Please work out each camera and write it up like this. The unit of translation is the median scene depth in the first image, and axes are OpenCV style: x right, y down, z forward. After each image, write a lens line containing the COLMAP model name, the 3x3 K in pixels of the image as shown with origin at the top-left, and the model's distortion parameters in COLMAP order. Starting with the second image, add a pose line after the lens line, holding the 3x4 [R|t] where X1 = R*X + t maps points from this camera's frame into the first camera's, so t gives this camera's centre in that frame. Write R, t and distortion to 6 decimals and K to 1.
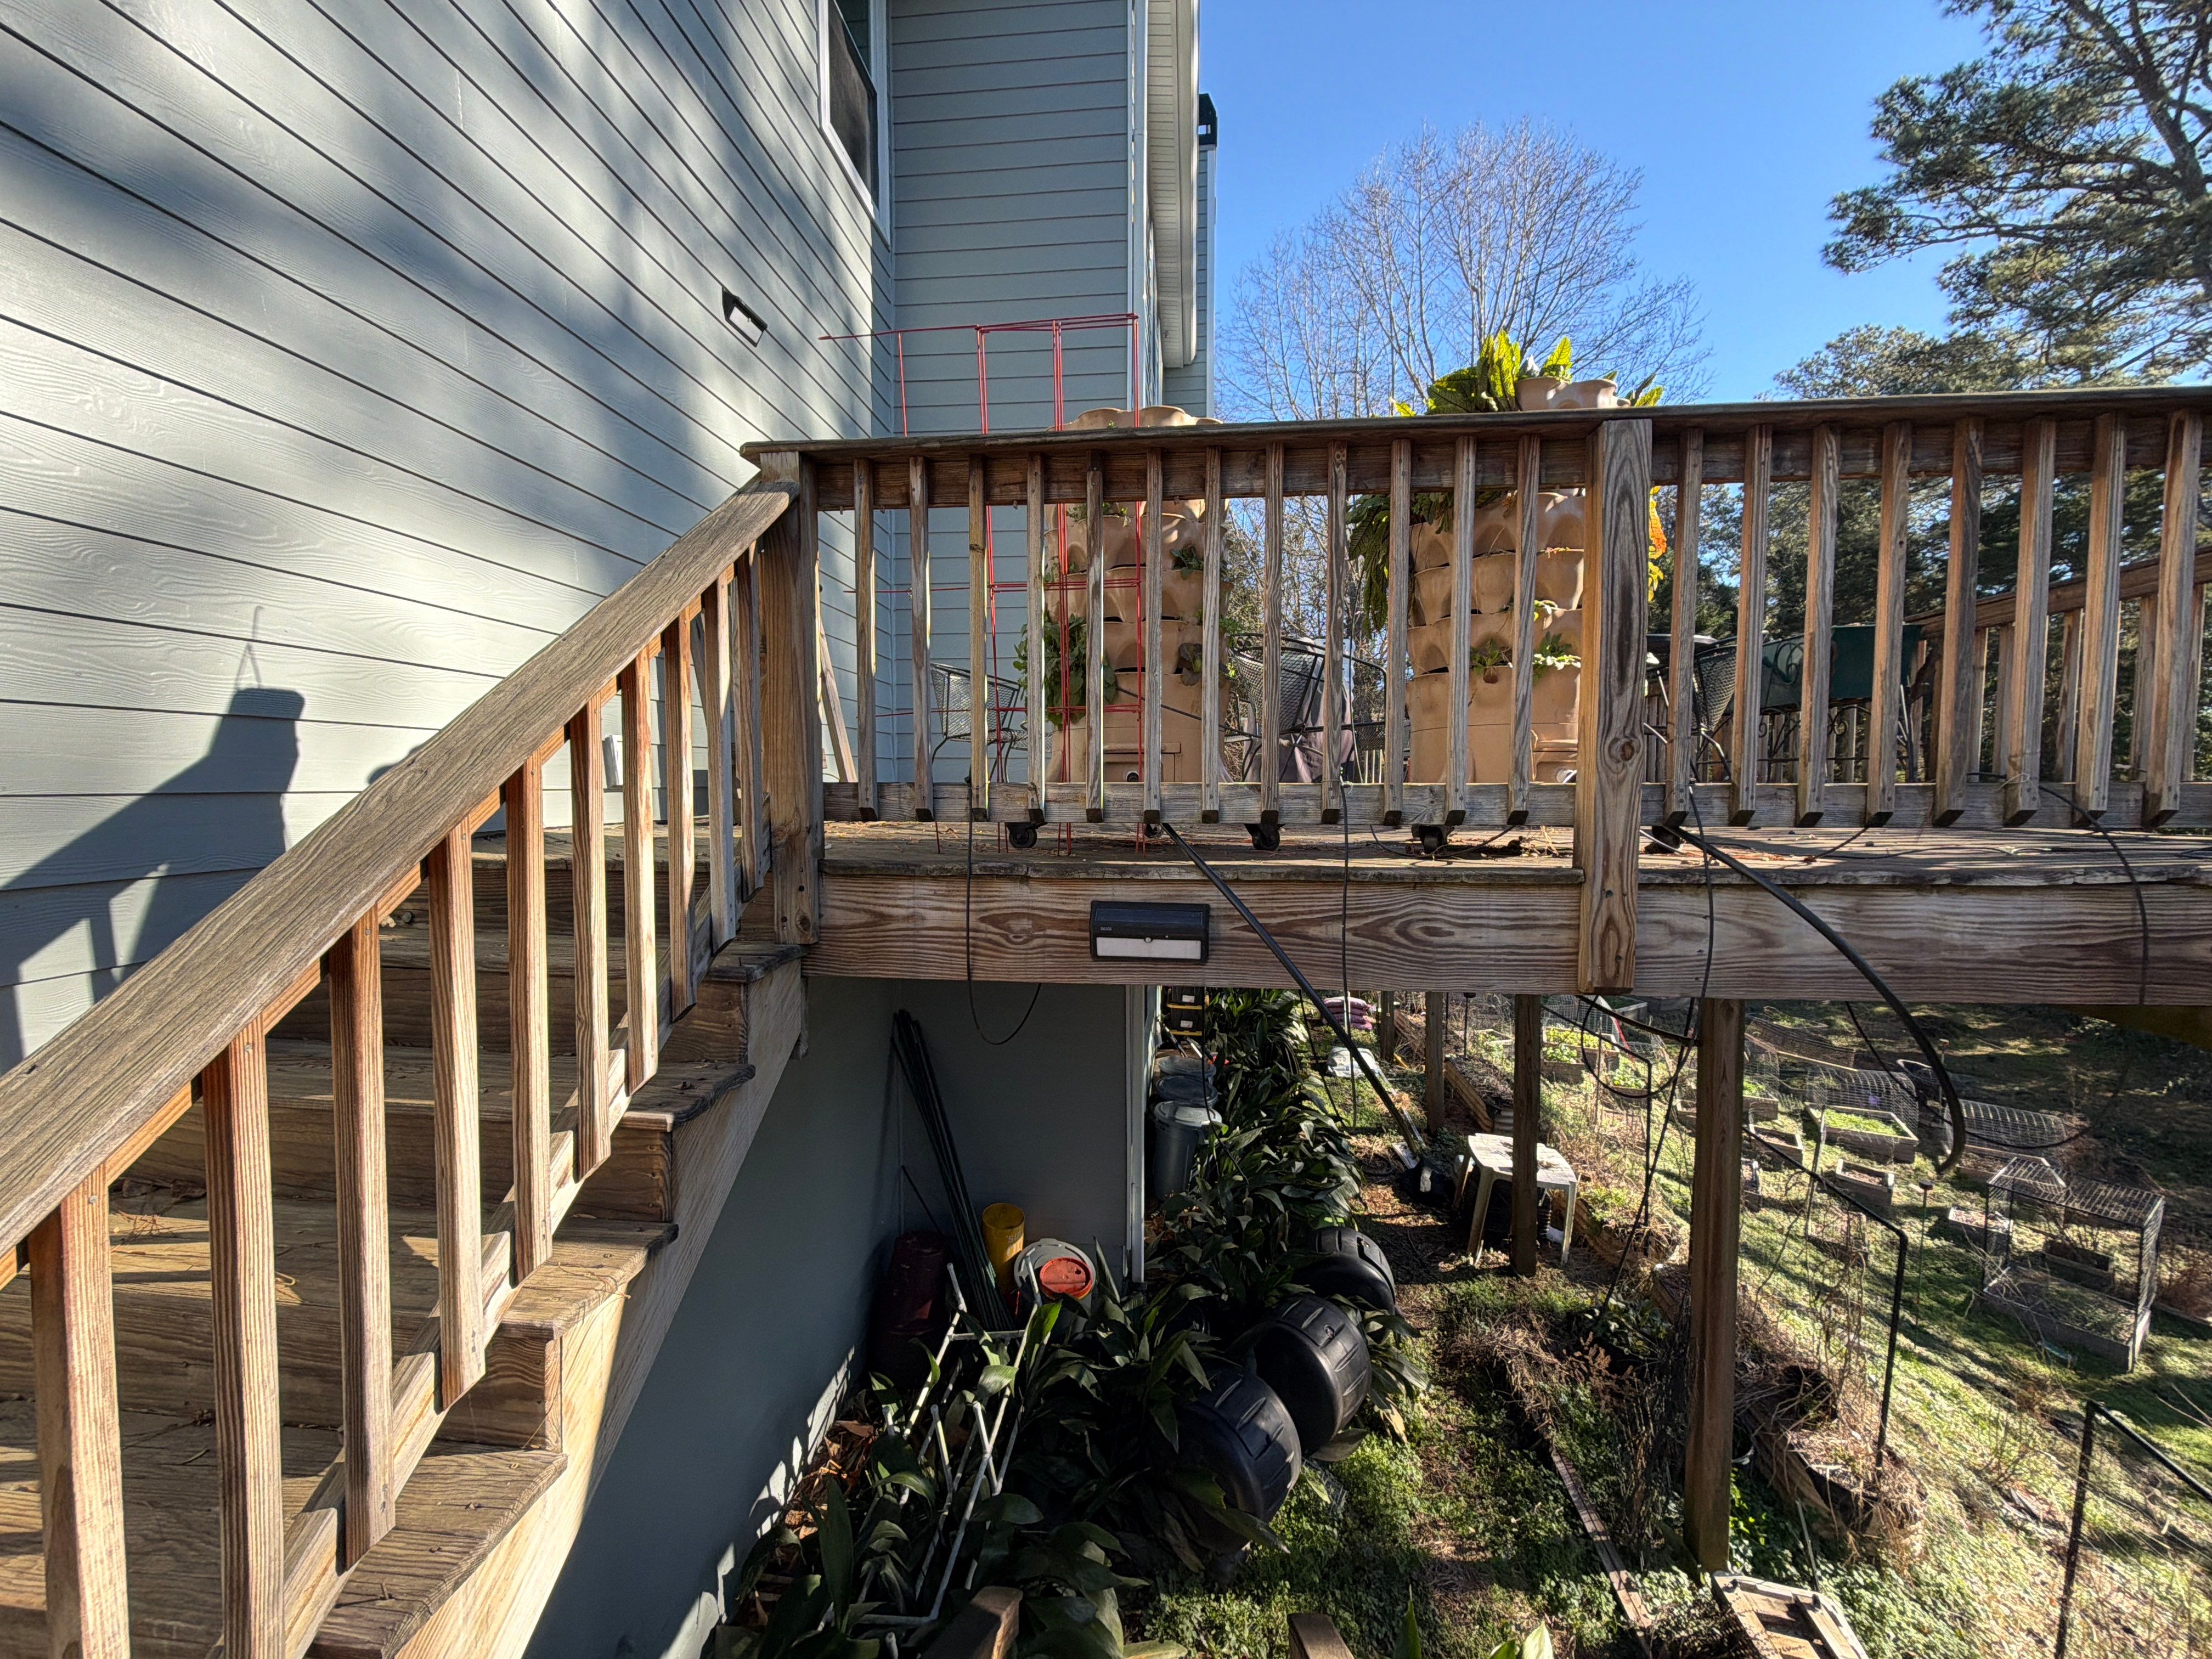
lens RADIAL K [[876.4, 0, 1106.0], [0, 876.4, 829.5], [0, 0, 1]] dist [-0.001719, 0.000907]
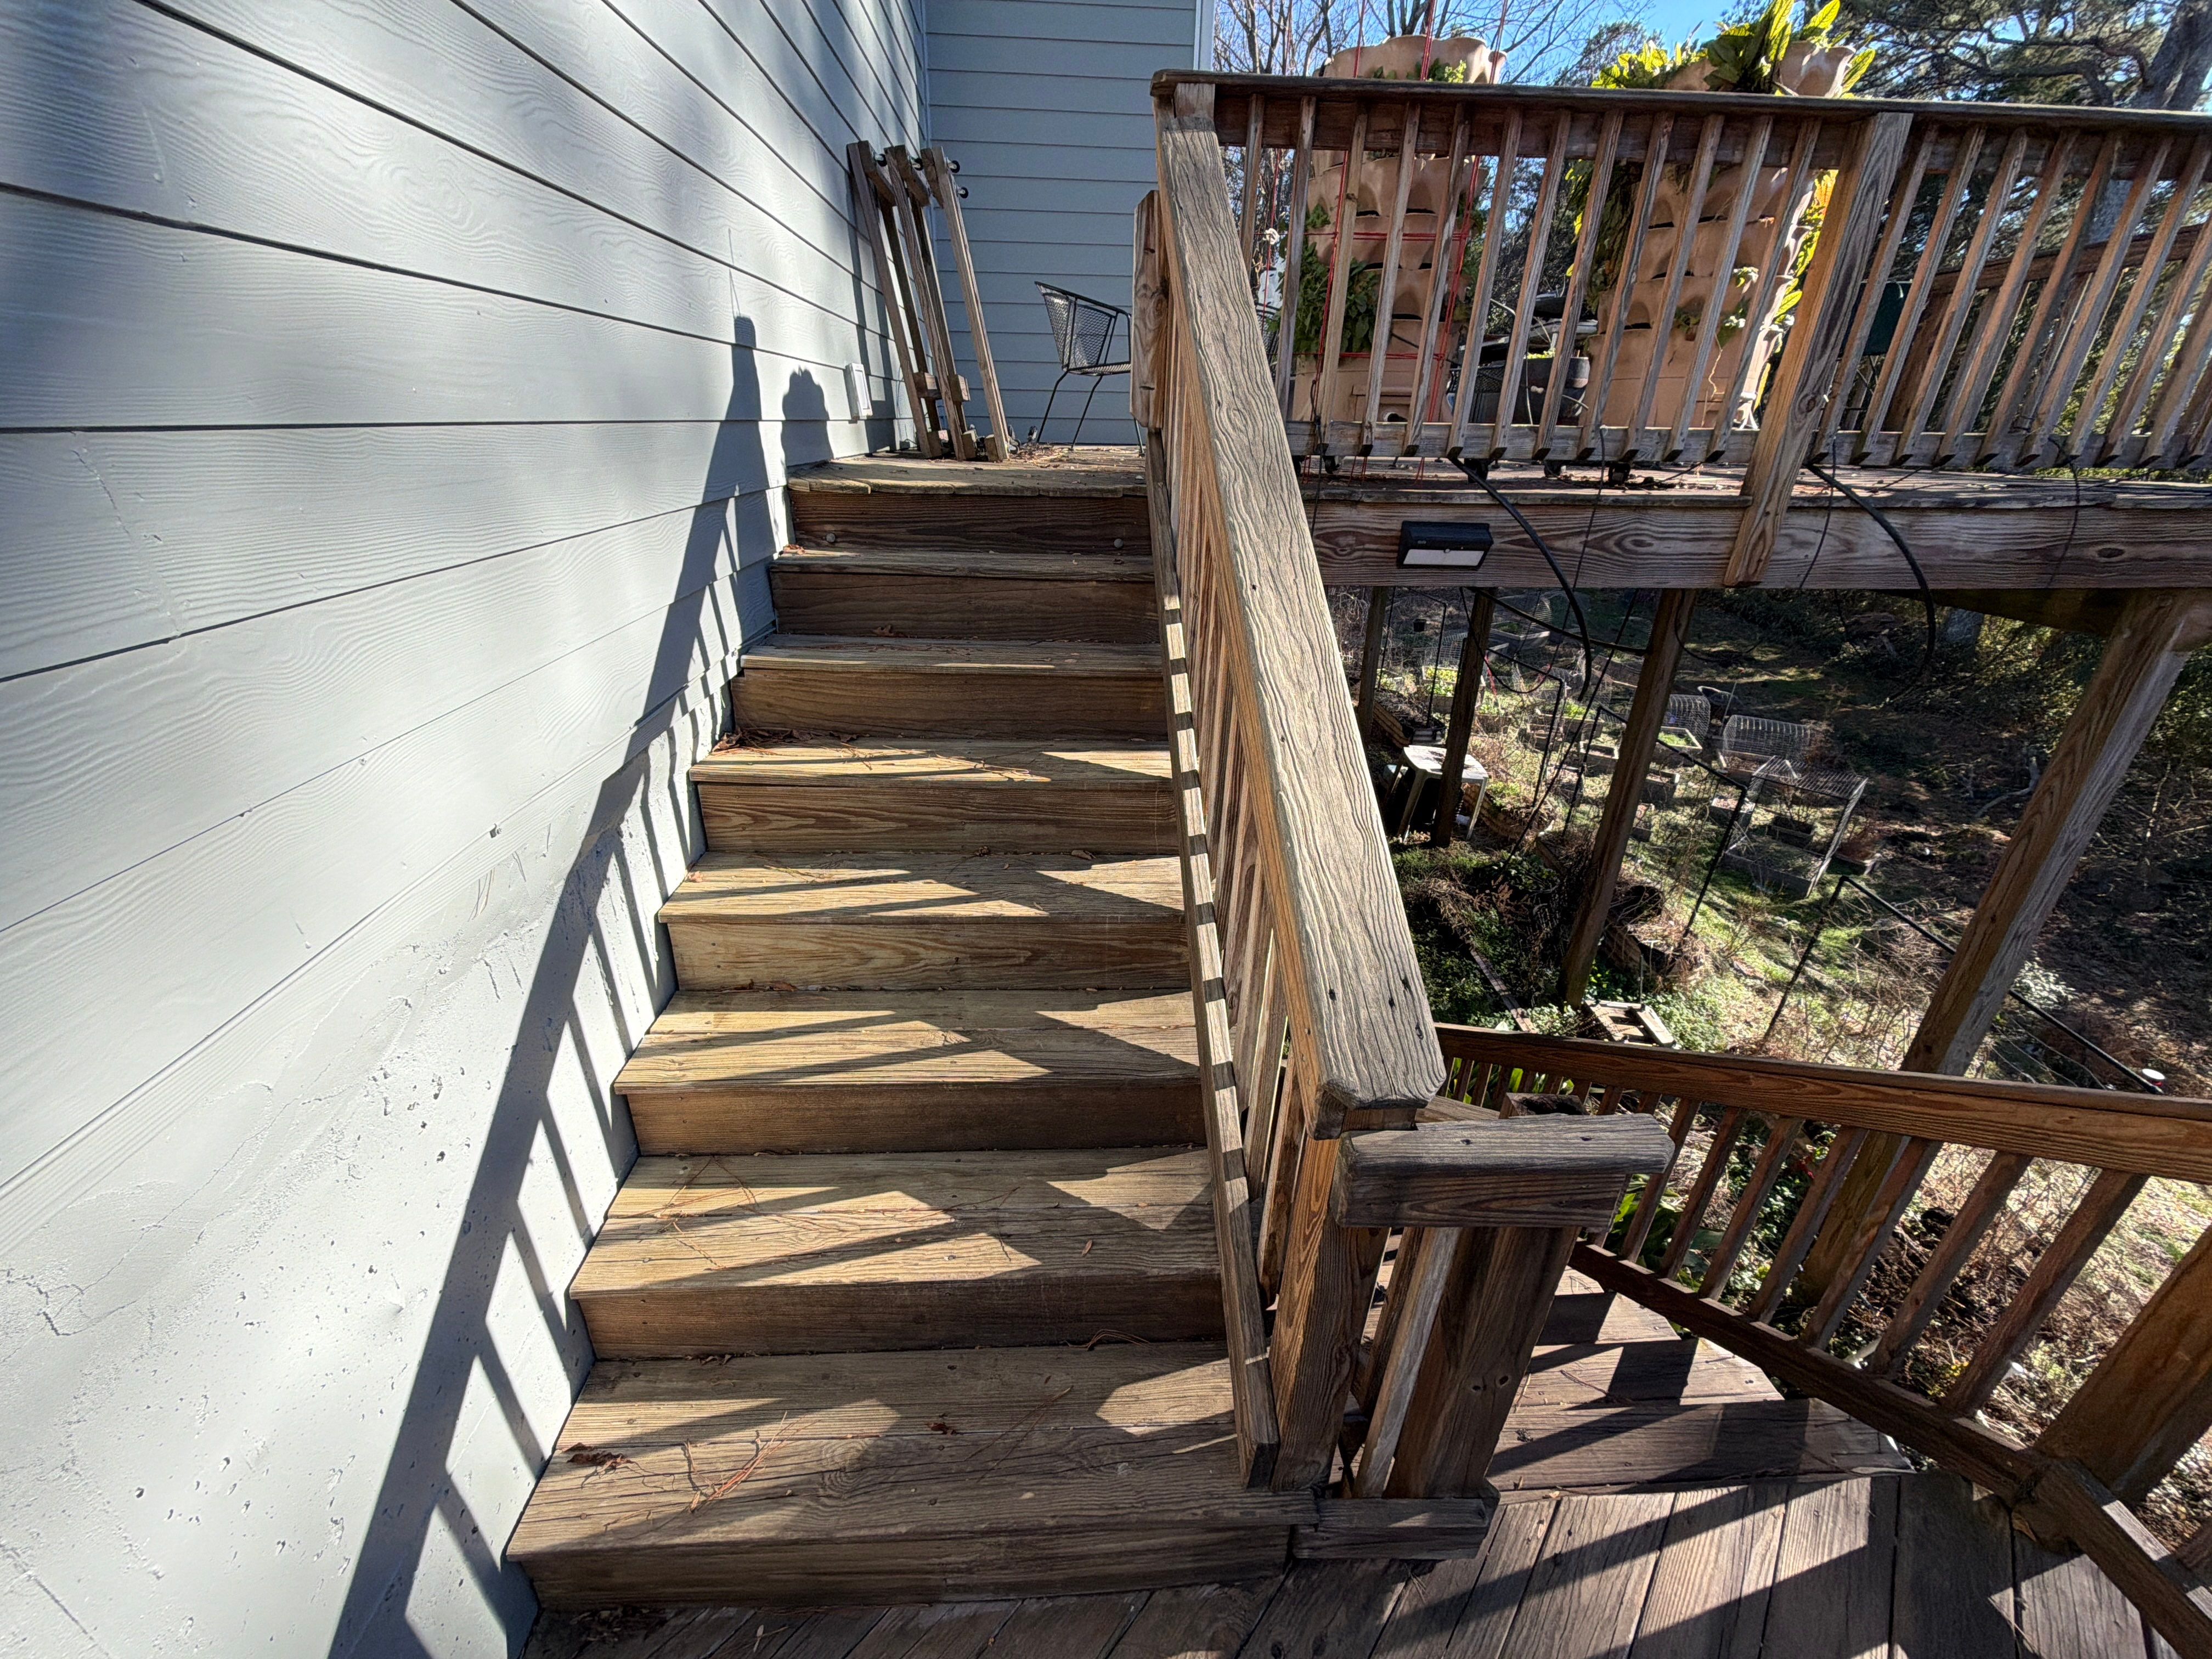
lens RADIAL K [[876.4, 0, 1106.0], [0, 876.4, 829.5], [0, 0, 1]] dist [-0.001719, 0.000907]
pose [[0.987811, -0.051427, 0.146919, -0.281869], [-0.007621, 0.926738, 0.375632, 0.008078], [-0.155473, -0.372173, 0.915049, -0.130746]]
